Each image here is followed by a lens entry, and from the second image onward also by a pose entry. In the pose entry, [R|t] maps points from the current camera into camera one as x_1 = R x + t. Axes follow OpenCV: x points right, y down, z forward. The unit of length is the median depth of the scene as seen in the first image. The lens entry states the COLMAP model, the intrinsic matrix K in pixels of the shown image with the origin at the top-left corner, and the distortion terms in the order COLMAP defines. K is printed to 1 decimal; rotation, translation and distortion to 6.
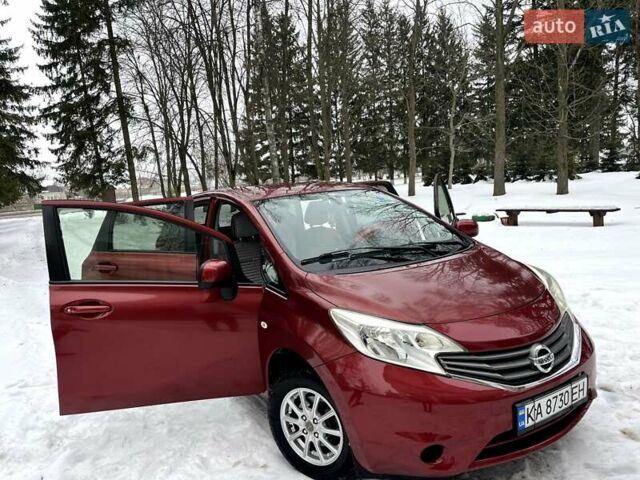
lens RADIAL K [[477.0, 0, 307.7], [0, 477.0, 239.1], [0, 0, 1]] dist [0.077804, -0.096847]
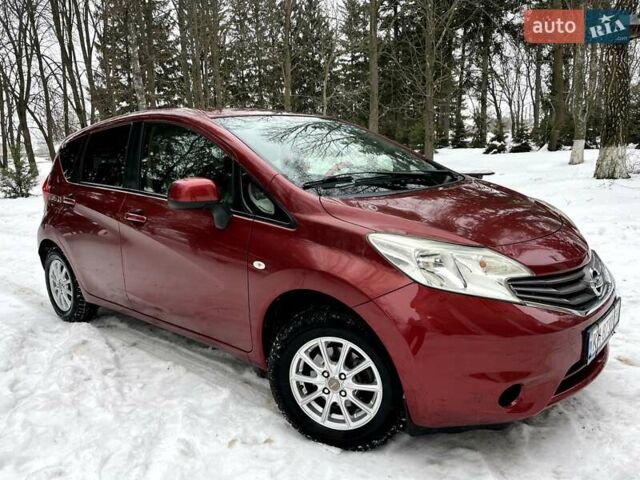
lens RADIAL K [[477.0, 0, 307.7], [0, 477.0, 239.1], [0, 0, 1]] dist [0.077804, -0.096847]
pose [[0.958998, -0.018584, 0.282803, -0.241417], [0.004143, 0.998660, 0.051577, 0.100756], [-0.283383, -0.048291, 0.957790, 0.243645]]
